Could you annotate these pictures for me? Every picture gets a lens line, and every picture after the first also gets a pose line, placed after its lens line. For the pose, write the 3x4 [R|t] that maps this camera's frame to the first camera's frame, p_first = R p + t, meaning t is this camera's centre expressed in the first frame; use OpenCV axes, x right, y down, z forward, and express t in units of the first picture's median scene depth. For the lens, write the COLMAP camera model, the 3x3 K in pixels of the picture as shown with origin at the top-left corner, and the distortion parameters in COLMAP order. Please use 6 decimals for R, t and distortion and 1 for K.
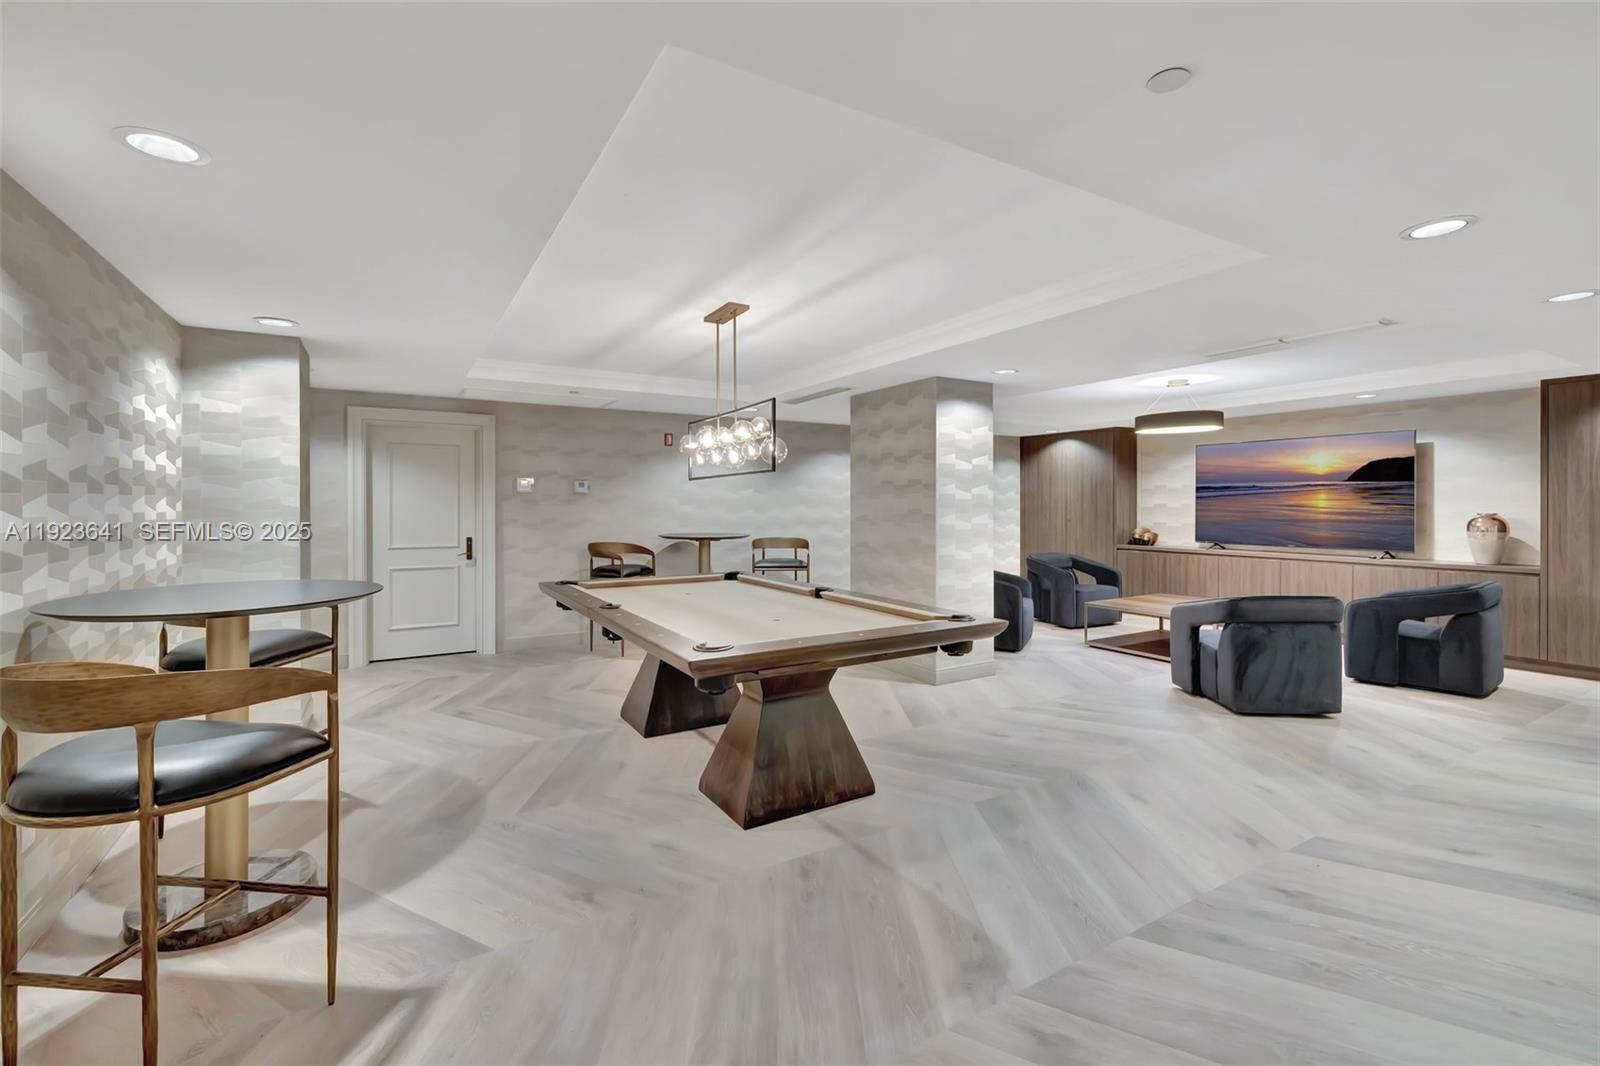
lens RADIAL K [[685.8, 0, 796.1], [0, 685.8, 503.0], [0, 0, 1]] dist [0.003456, 0.000401]
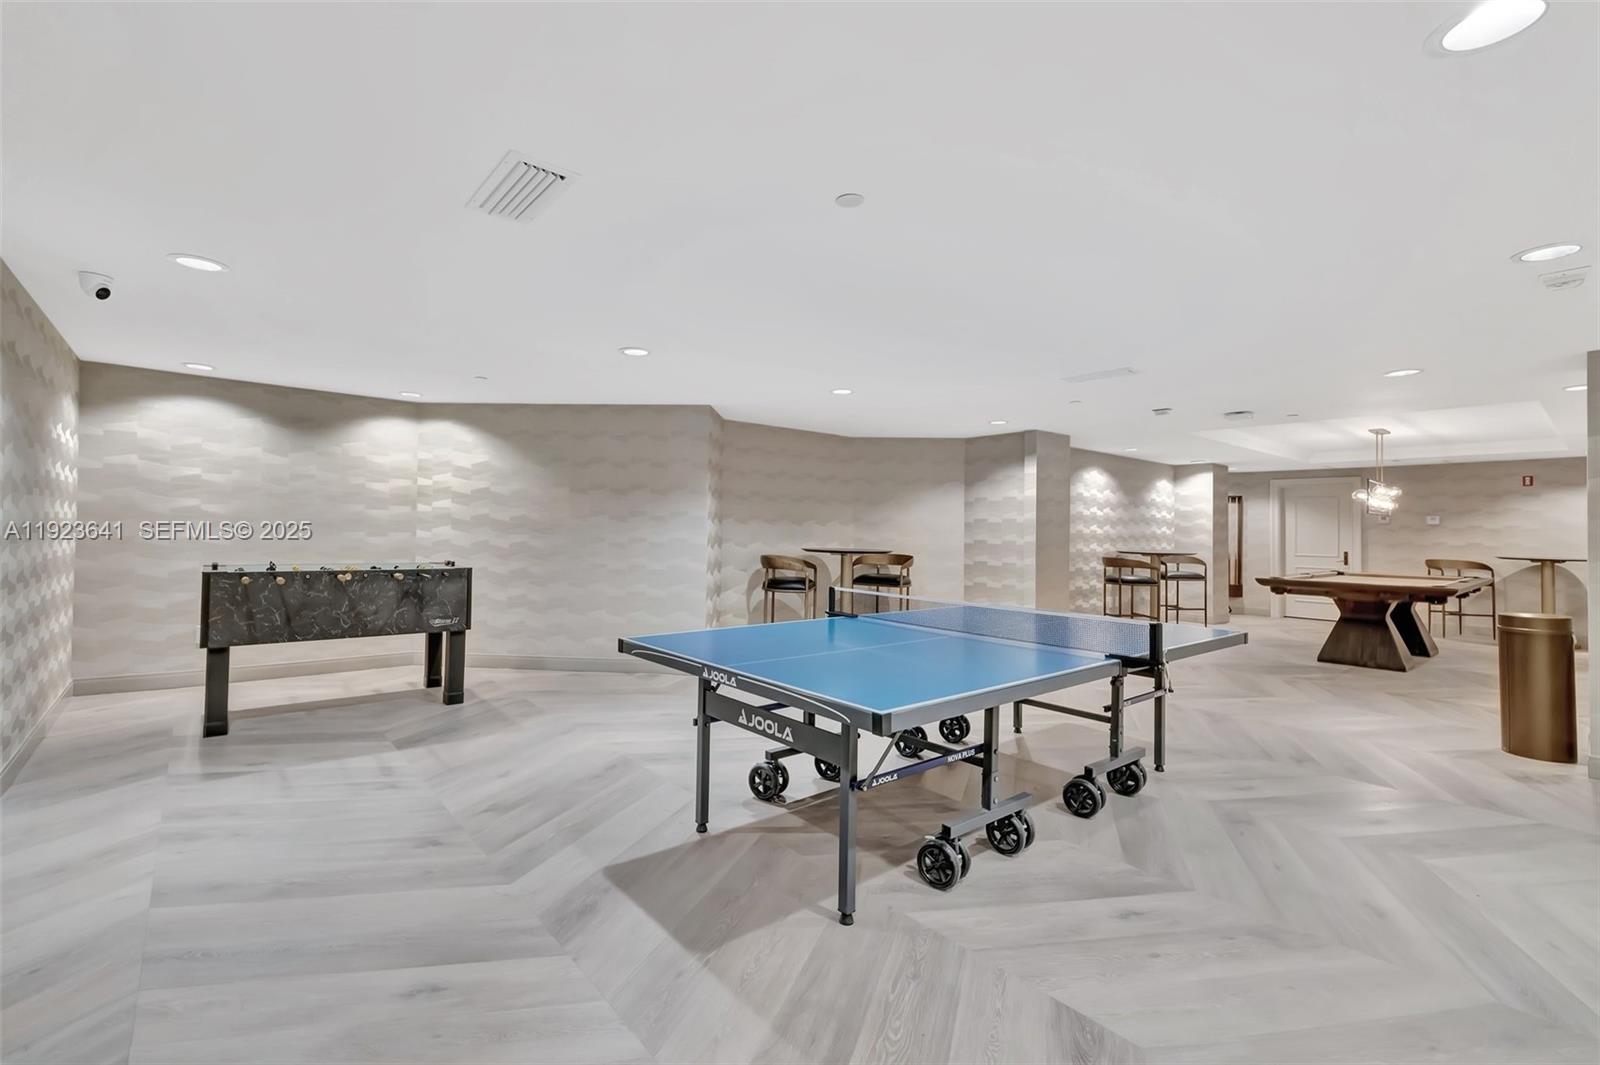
lens RADIAL K [[685.8, 0, 799.4], [0, 685.8, 528.2], [0, 0, 1]] dist [0.003456, 0.000401]
pose [[0.159497, -0.002164, -0.987196, 1.698284], [-0.012812, 0.999909, -0.004262, 0.033052], [0.987115, 0.013328, 0.159455, -0.996682]]
